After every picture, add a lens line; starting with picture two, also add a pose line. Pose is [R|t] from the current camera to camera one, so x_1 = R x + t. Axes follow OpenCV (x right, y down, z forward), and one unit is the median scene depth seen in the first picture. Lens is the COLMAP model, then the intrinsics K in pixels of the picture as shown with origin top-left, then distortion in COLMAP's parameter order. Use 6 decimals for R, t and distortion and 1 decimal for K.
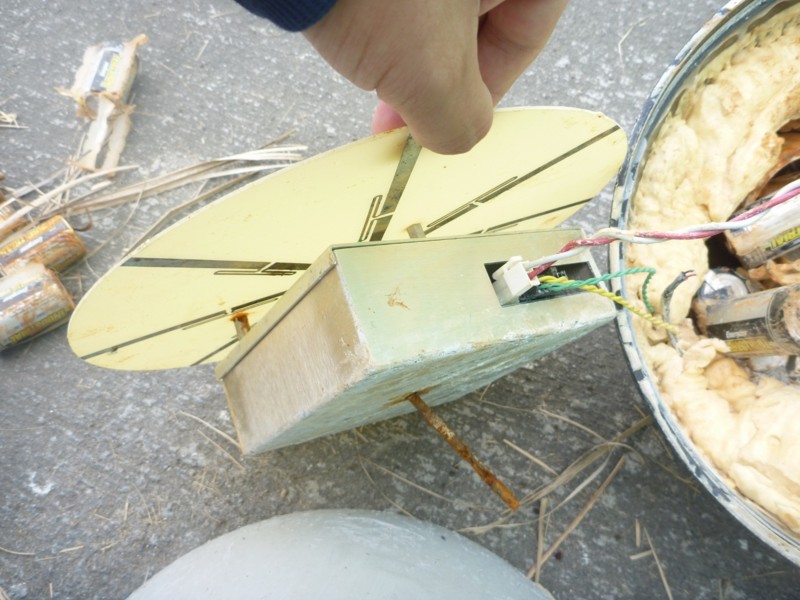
lens RADIAL K [[648.0, 0, 400.0], [0, 648.0, 300.0], [0, 0, 1]] dist [-0.011882, -0.006447]
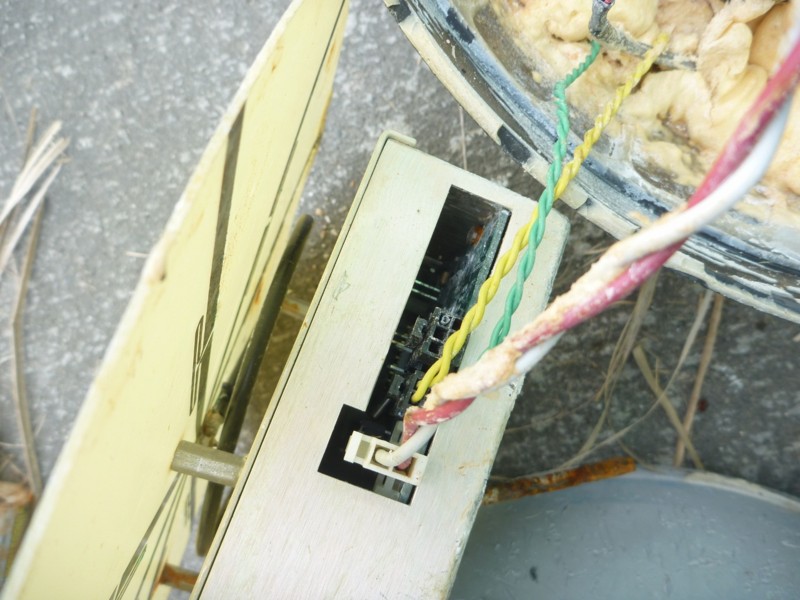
lens RADIAL K [[648.0, 0, 400.0], [0, 648.0, 300.0], [0, 0, 1]] dist [-0.011882, -0.006447]
pose [[0.737675, -0.620507, -0.266095, 0.245260], [0.675155, 0.677419, 0.292008, -0.084565], [-0.000935, -0.395063, 0.918654, 0.391054]]
